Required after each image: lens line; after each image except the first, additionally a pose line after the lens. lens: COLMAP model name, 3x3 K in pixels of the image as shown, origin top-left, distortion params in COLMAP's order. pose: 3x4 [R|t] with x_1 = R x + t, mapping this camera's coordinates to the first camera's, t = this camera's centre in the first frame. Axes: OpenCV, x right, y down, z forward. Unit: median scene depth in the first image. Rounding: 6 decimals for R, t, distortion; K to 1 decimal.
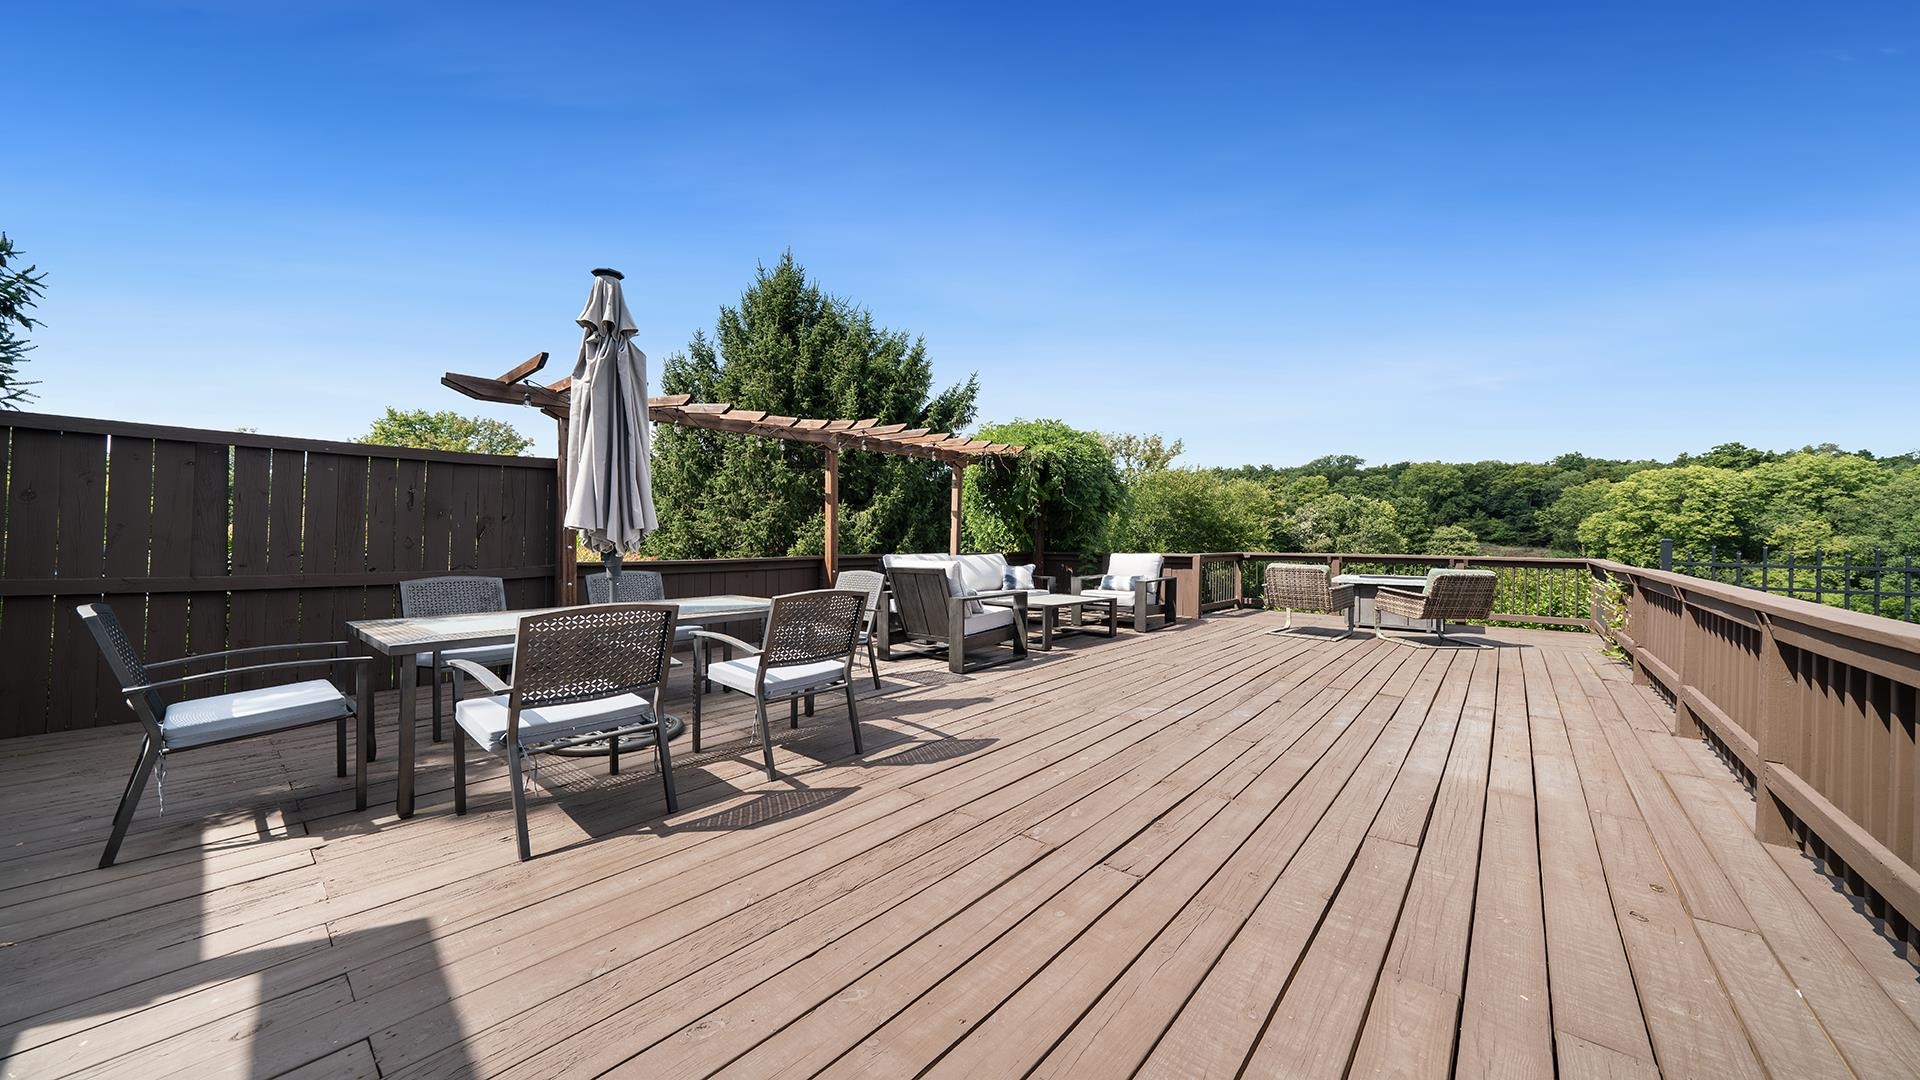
lens RADIAL K [[653.7, 0, 964.7], [0, 653.7, 543.5], [0, 0, 1]] dist [-0.004396, 0.000263]
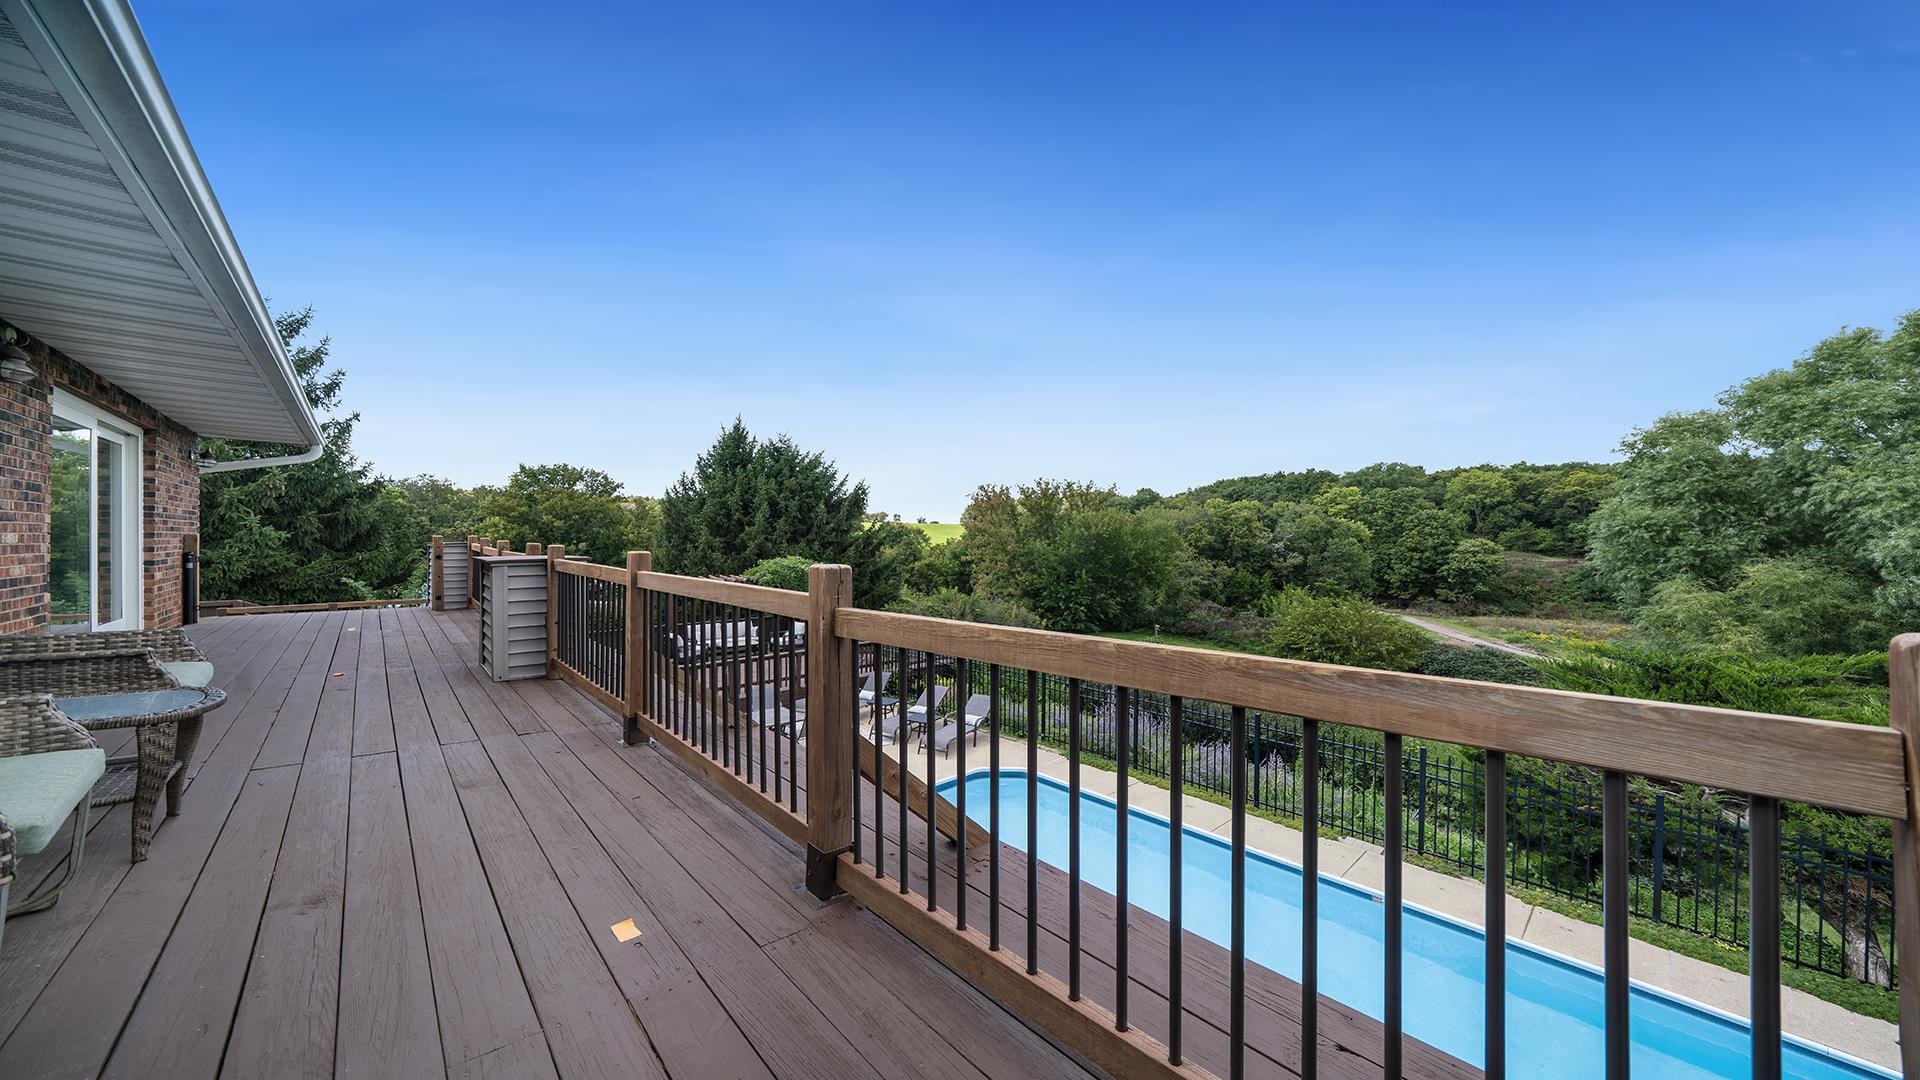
lens RADIAL K [[653.7, 0, 962.9], [0, 653.7, 538.3], [0, 0, 1]] dist [-0.004396, 0.000263]
pose [[0.992149, -0.002500, -0.125040, 0.090904], [0.001461, 0.999964, -0.008405, -0.021186], [0.125056, 0.008156, 0.992116, -0.105760]]
